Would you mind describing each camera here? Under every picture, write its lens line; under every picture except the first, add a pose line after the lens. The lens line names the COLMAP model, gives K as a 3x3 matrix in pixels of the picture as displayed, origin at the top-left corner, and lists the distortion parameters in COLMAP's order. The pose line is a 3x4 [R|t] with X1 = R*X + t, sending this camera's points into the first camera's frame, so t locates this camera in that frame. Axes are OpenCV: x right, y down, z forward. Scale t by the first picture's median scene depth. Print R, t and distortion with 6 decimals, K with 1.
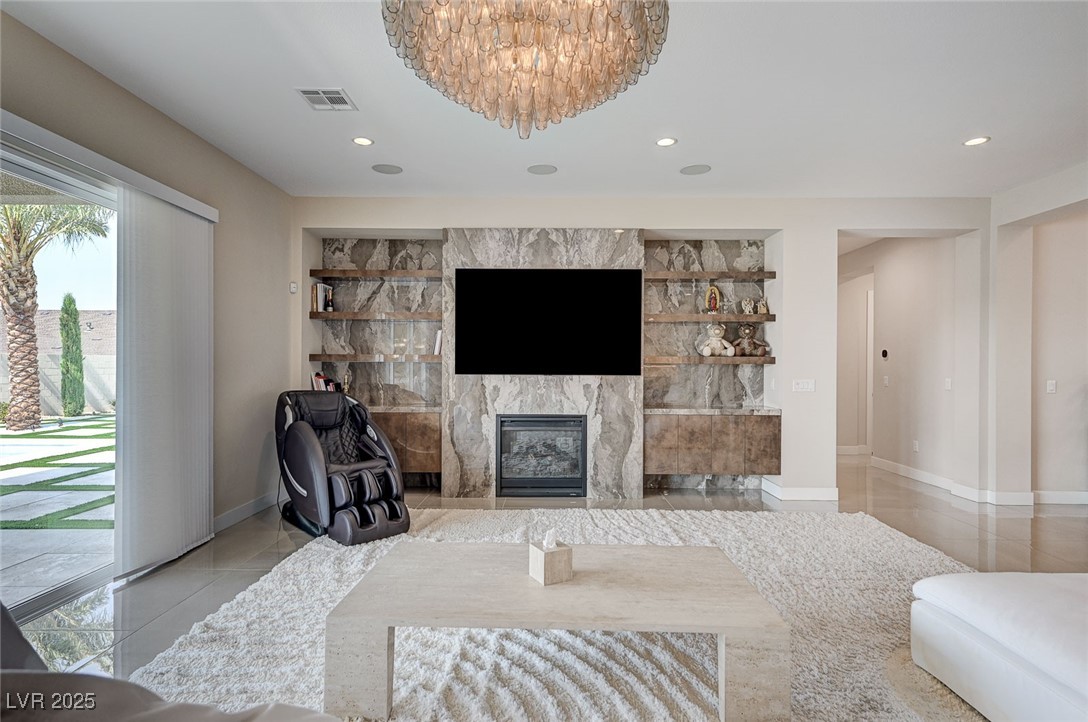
lens RADIAL K [[551.1, 0, 547.0], [0, 551.1, 365.1], [0, 0, 1]] dist [0.001498, 0.000234]
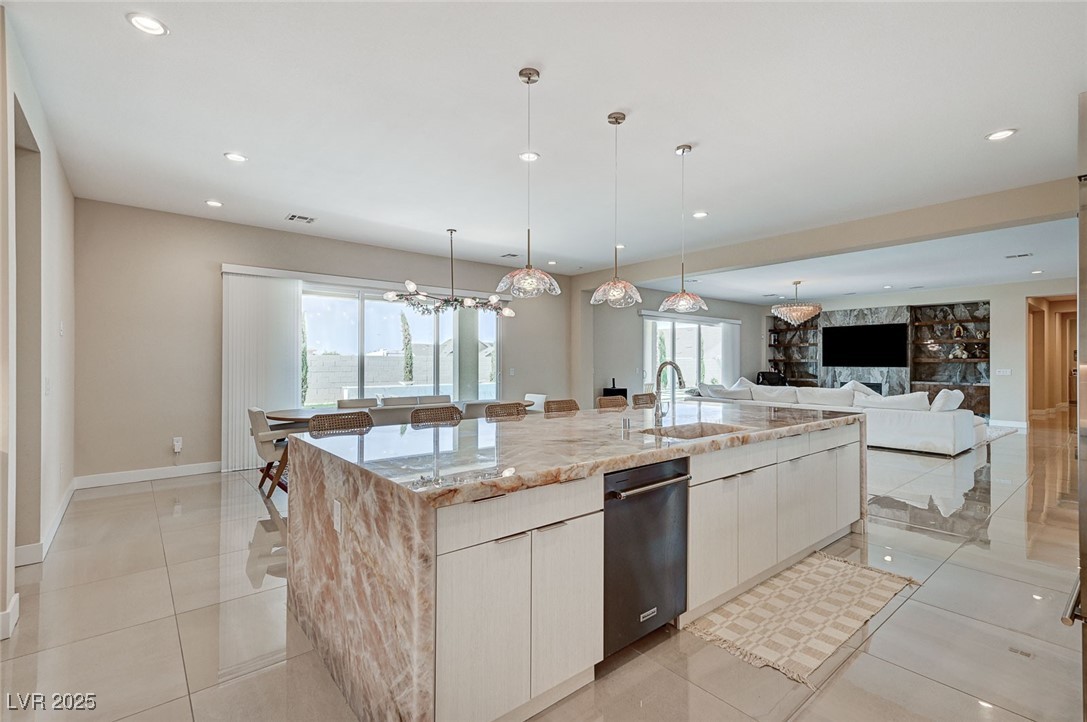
lens RADIAL K [[494.8, 0, 543.5], [0, 494.8, 361.0], [0, 0, 1]] dist [0.018551, -0.000296]
pose [[0.649638, -0.007197, -0.760210, 0.780665], [0.005307, 0.999974, -0.004931, -0.006067], [0.760225, -0.000831, 0.649659, -1.584605]]
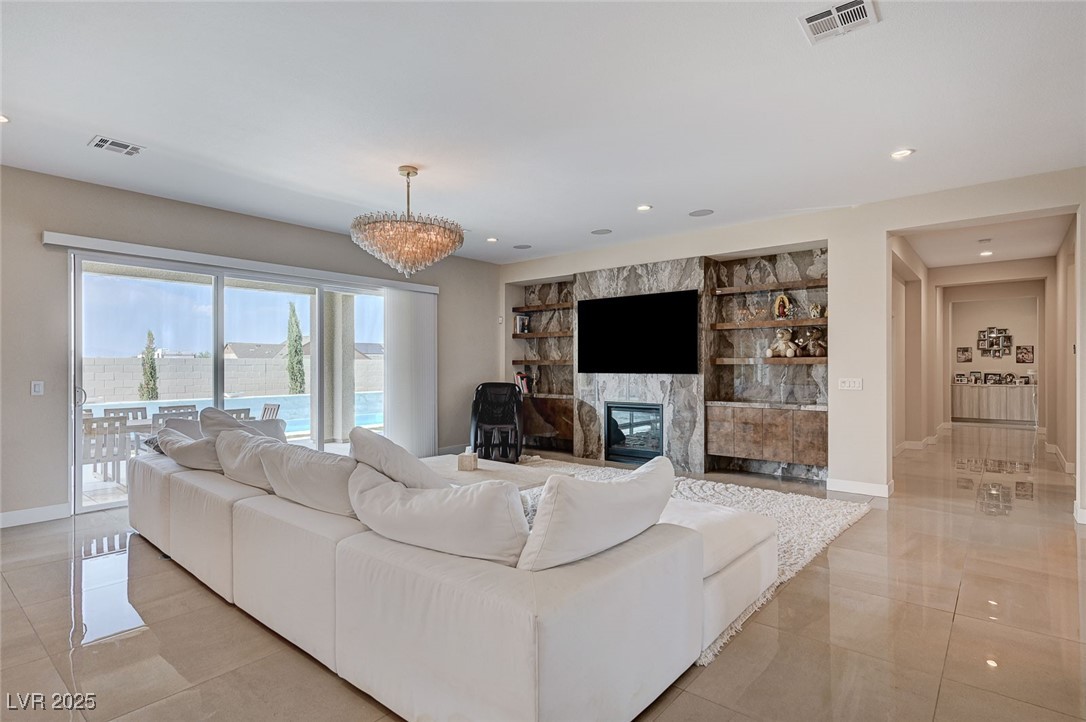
lens RADIAL K [[550.1, 0, 546.0], [0, 550.1, 365.1], [0, 0, 1]] dist [0.001498, 0.000234]
pose [[0.773389, -0.008279, -0.633878, 0.680752], [0.007048, 0.999965, -0.004461, 0.001436], [0.633893, -0.001017, 0.773420, -0.181881]]
